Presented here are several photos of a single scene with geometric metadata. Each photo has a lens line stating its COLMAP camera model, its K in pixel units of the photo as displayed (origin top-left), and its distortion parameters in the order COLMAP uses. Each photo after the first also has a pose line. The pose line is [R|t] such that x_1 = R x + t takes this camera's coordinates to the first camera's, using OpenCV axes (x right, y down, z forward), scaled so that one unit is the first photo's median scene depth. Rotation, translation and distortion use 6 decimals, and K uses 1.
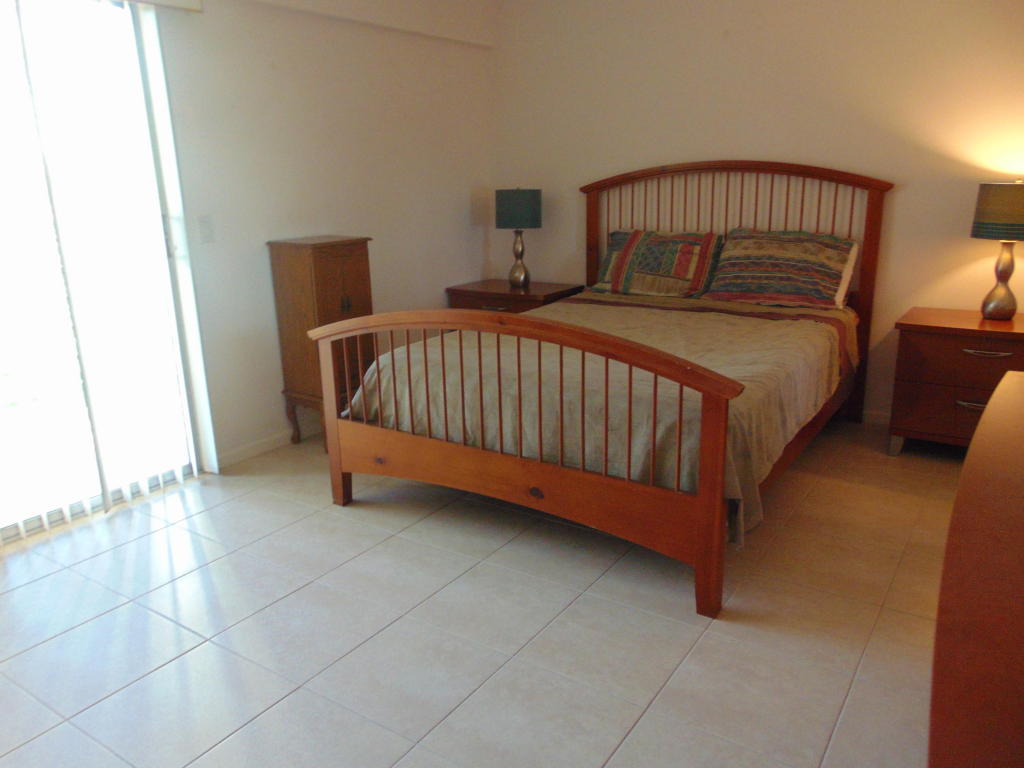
lens RADIAL K [[769.4, 0, 512.0], [0, 769.4, 384.0], [0, 0, 1]] dist [-0.050525, 0.086388]
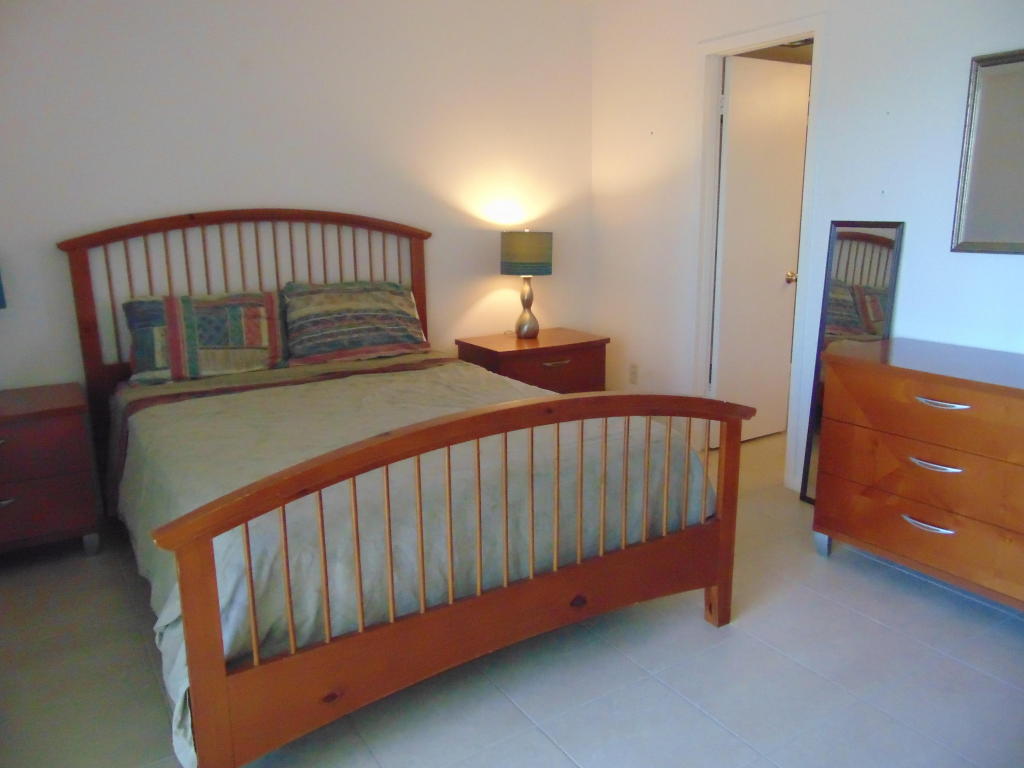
lens RADIAL K [[734.4, 0, 512.0], [0, 734.4, 384.0], [0, 0, 1]] dist [-0.029761, 0.000896]
pose [[0.416337, -0.179832, 0.891249, -0.400585], [0.247787, 0.965582, 0.079080, -0.100254], [-0.874794, 0.187916, 0.446567, 0.442327]]
